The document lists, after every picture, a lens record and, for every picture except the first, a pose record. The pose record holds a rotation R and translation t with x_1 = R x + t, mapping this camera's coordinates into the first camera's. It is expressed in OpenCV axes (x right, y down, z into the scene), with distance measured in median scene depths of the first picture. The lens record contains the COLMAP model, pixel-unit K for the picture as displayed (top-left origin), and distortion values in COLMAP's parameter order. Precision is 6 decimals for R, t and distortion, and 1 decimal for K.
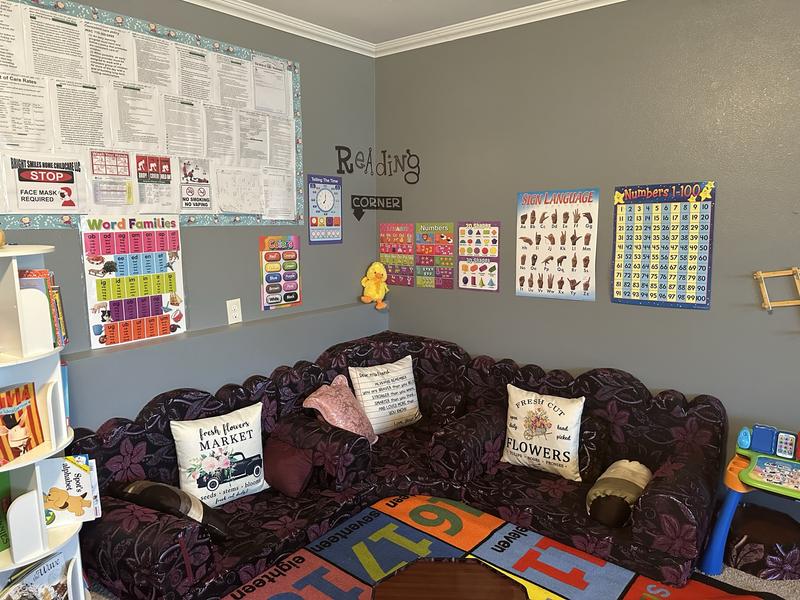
lens RADIAL K [[559.3, 0, 406.4], [0, 559.3, 304.3], [0, 0, 1]] dist [0.051037, -0.066023]
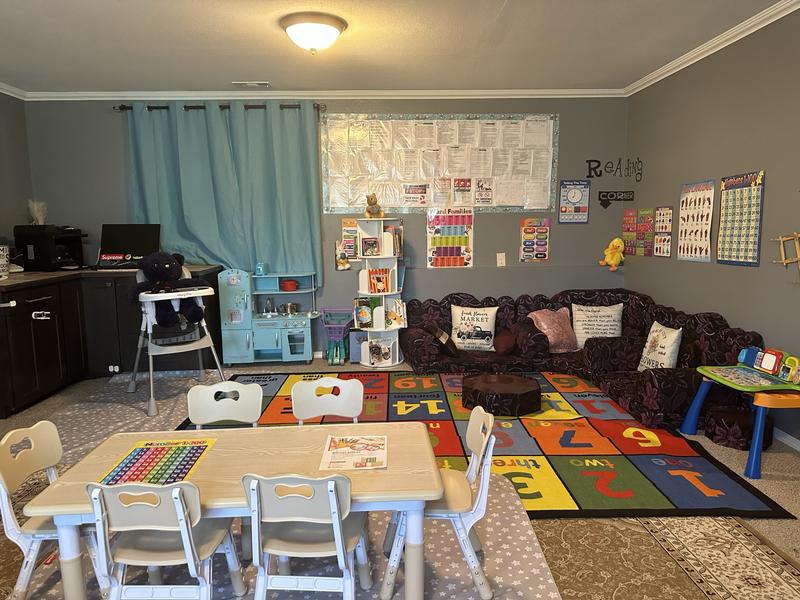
lens RADIAL K [[559.3, 0, 399.0], [0, 559.3, 318.1], [0, 0, 1]] dist [0.051037, -0.066023]
pose [[0.655813, 0.121698, -0.745049, 0.925258], [-0.108976, 0.991845, 0.066086, 0.125943], [0.747016, 0.037852, 0.663727, -0.487998]]
